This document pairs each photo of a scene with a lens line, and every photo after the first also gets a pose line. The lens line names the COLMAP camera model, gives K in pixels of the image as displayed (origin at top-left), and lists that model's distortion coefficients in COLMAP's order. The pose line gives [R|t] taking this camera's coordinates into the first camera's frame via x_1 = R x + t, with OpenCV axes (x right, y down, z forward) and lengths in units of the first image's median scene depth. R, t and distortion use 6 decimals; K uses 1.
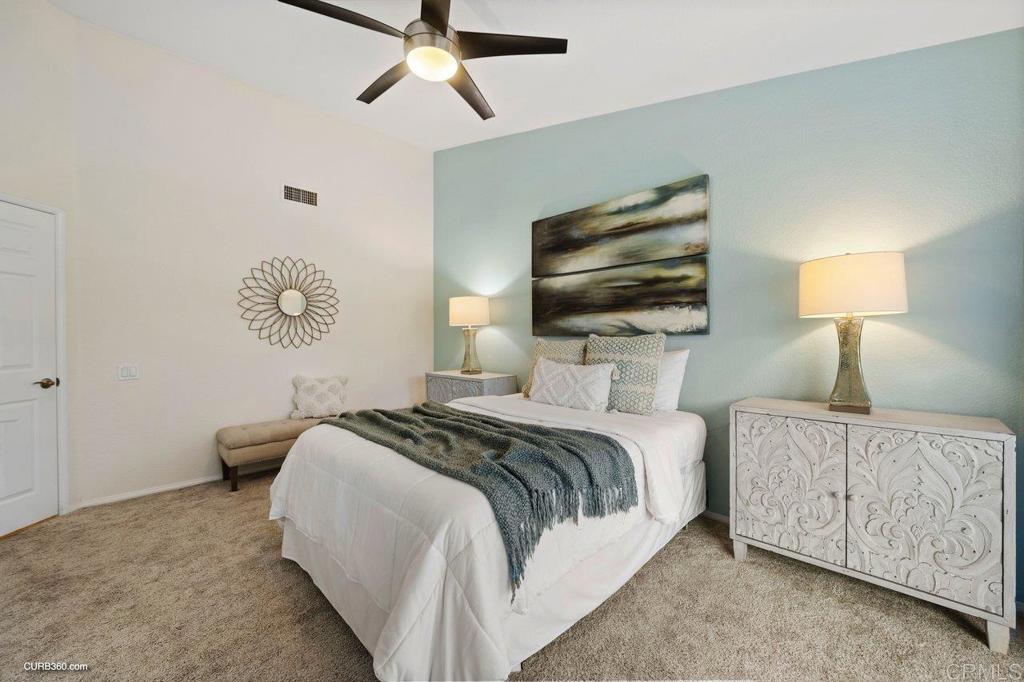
lens RADIAL K [[406.9, 0, 503.4], [0, 406.9, 340.3], [0, 0, 1]] dist [-0.009000, -0.001953]
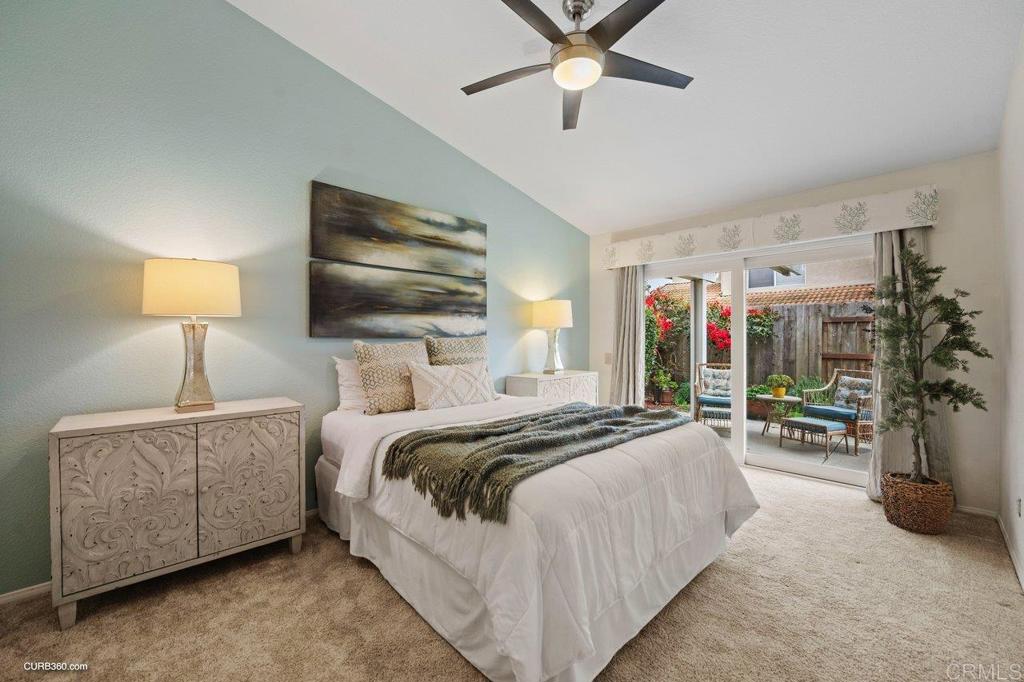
lens RADIAL K [[406.9, 0, 504.4], [0, 406.9, 341.8], [0, 0, 1]] dist [-0.009000, -0.001953]
pose [[0.002129, -0.008530, 0.999961, -0.755863], [0.009503, 0.999919, 0.008510, -0.005956], [-0.999953, 0.009484, 0.002210, 0.757368]]
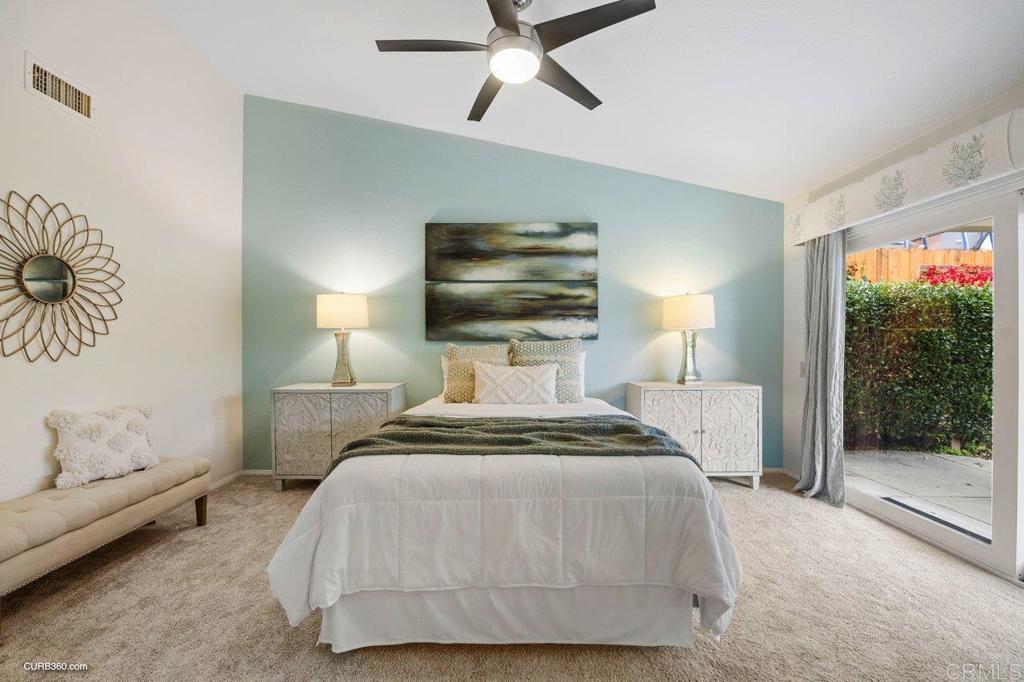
lens RADIAL K [[406.9, 0, 519.5], [0, 406.9, 344.9], [0, 0, 1]] dist [-0.009000, -0.001953]
pose [[0.694579, -0.004956, 0.719400, -0.546823], [0.006919, 0.999976, 0.000210, 0.001526], [-0.719384, 0.004832, 0.694596, 0.189852]]
